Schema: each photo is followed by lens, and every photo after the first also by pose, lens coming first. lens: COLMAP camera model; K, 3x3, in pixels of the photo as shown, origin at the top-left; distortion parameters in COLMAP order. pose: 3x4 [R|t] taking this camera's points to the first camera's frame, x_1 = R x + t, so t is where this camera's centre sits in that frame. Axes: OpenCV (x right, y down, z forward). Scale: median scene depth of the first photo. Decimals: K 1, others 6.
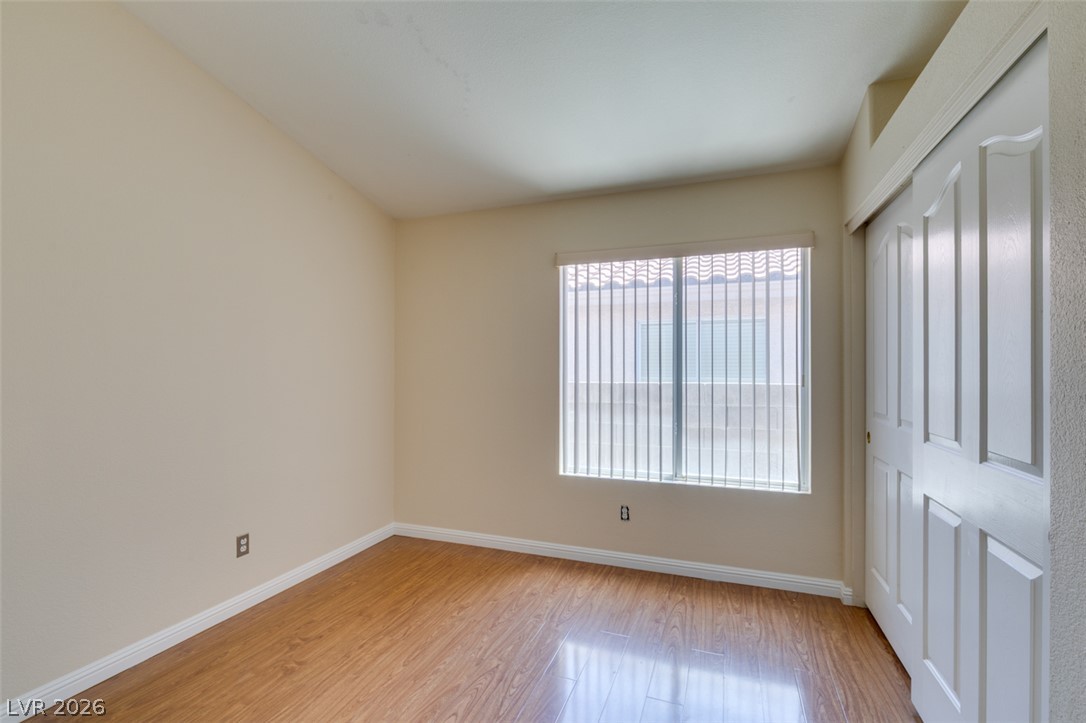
lens RADIAL K [[486.4, 0, 545.3], [0, 486.4, 366.2], [0, 0, 1]] dist [-0.004638, 0.001214]
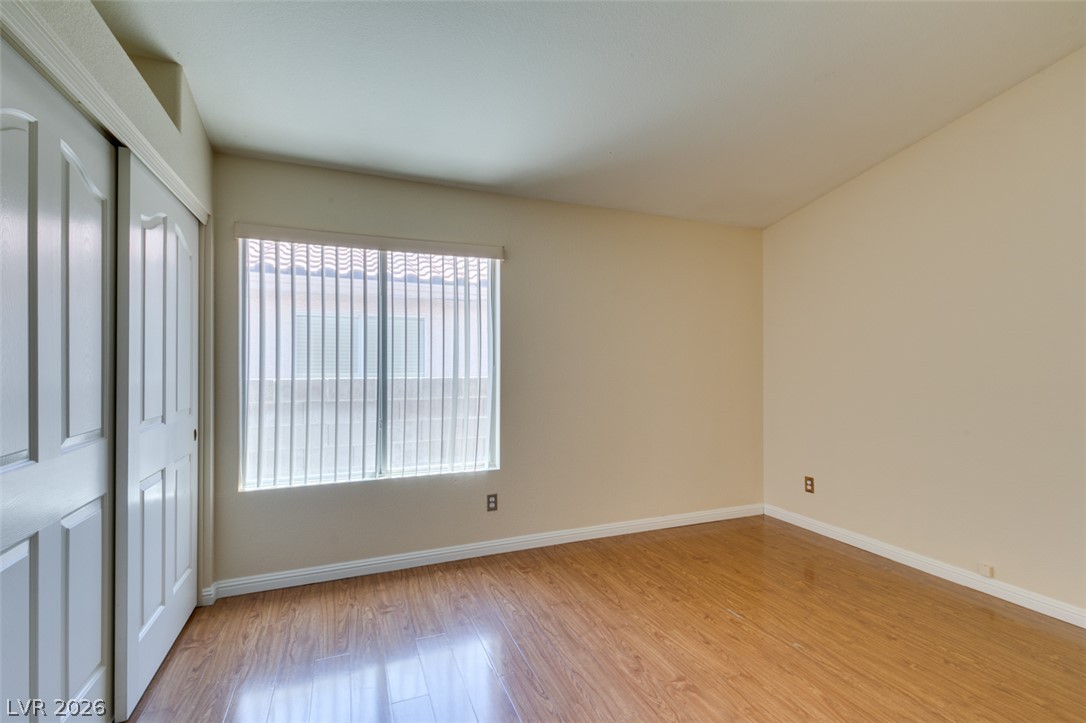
lens RADIAL K [[486.4, 0, 531.0], [0, 486.4, 365.5], [0, 0, 1]] dist [-0.004638, 0.001214]
pose [[0.743777, 0.000235, 0.668428, -0.160160], [-0.006122, 0.999960, 0.006461, 0.000363], [-0.668400, -0.008897, 0.743749, 0.059723]]
